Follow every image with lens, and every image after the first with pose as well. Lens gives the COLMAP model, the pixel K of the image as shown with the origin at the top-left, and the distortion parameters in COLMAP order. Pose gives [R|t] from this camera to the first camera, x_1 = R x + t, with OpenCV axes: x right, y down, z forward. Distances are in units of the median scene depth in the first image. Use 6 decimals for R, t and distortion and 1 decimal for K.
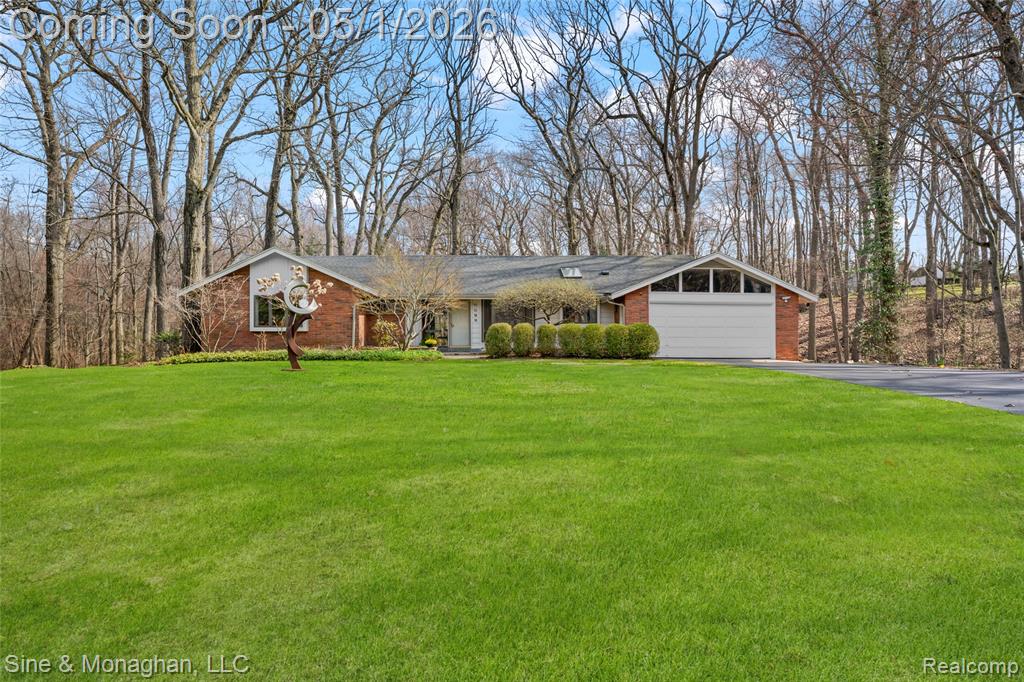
lens RADIAL K [[682.6, 0, 509.0], [0, 682.6, 343.8], [0, 0, 1]] dist [-0.001102, 0.001468]
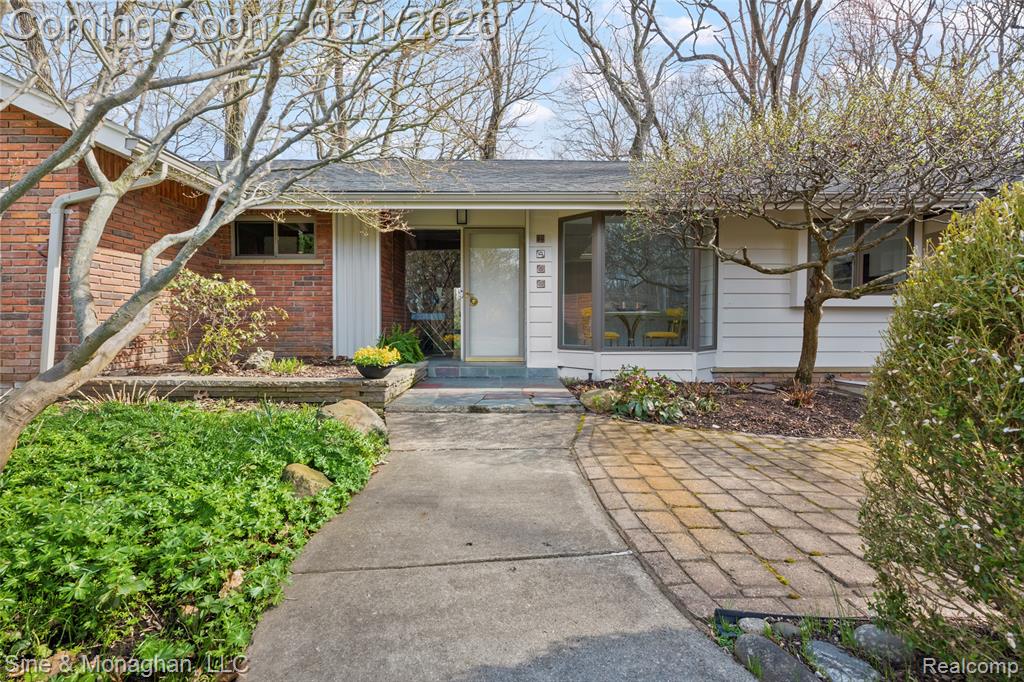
lens RADIAL K [[474.3, 0, 511.2], [0, 474.3, 341.6], [0, 0, 1]] dist [0.003930, 0.000577]
pose [[0.999152, 0.009887, -0.039981, -0.052789], [-0.008951, 0.999683, 0.023529, -0.011274], [0.040200, -0.023151, 0.998923, 0.748848]]
